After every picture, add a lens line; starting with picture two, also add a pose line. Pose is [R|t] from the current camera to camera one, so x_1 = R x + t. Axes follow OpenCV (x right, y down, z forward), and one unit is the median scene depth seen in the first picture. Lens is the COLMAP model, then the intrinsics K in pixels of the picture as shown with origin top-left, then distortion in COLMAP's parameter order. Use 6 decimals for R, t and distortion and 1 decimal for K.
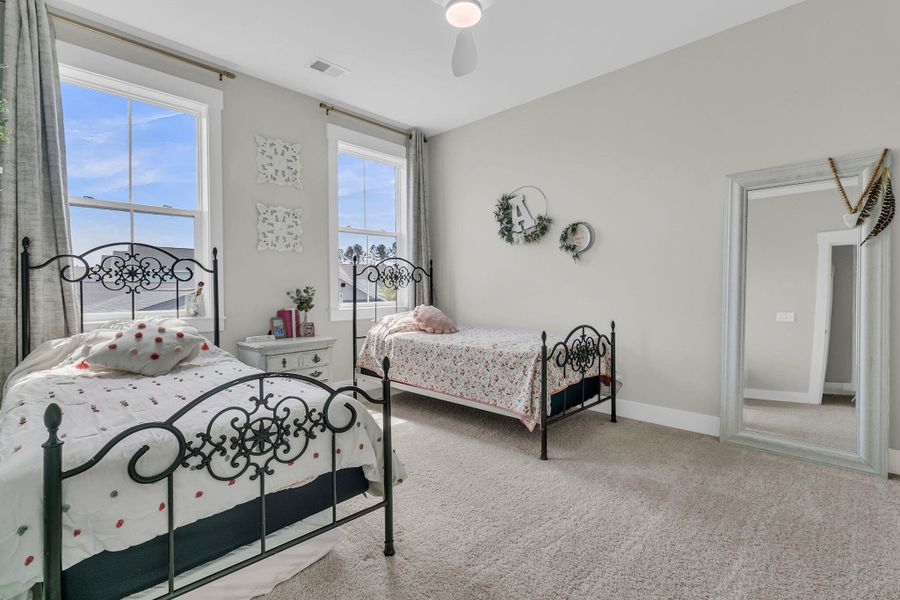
lens RADIAL K [[429.3, 0, 455.9], [0, 429.3, 271.9], [0, 0, 1]] dist [0.001626, 0.000221]
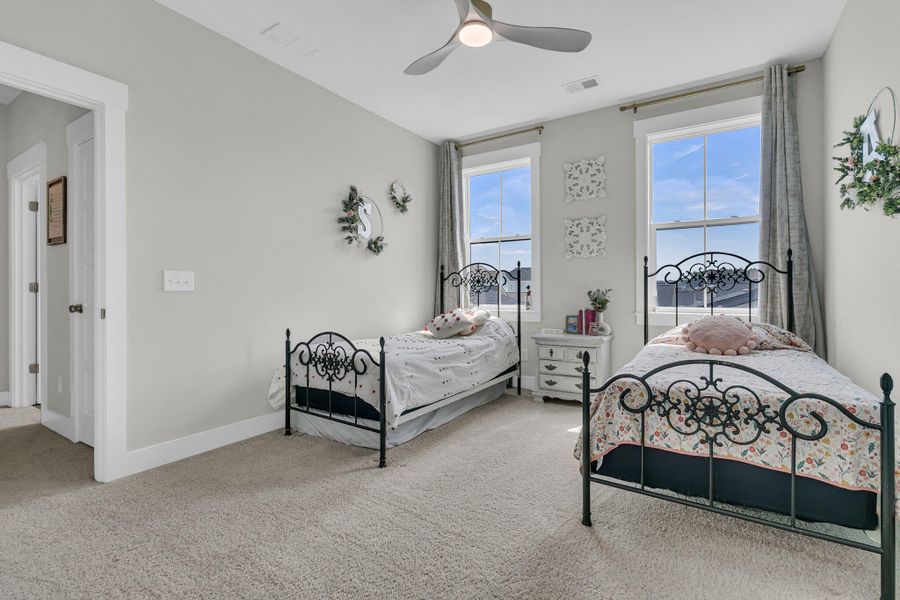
lens RADIAL K [[418.0, 0, 460.9], [0, 418.0, 288.2], [0, 0, 1]] dist [-0.010129, 0.000523]
pose [[0.185850, -0.001669, -0.982577, 0.828912], [0.034626, 0.999389, 0.004852, 0.019947], [0.981968, -0.034924, 0.185794, 0.631982]]
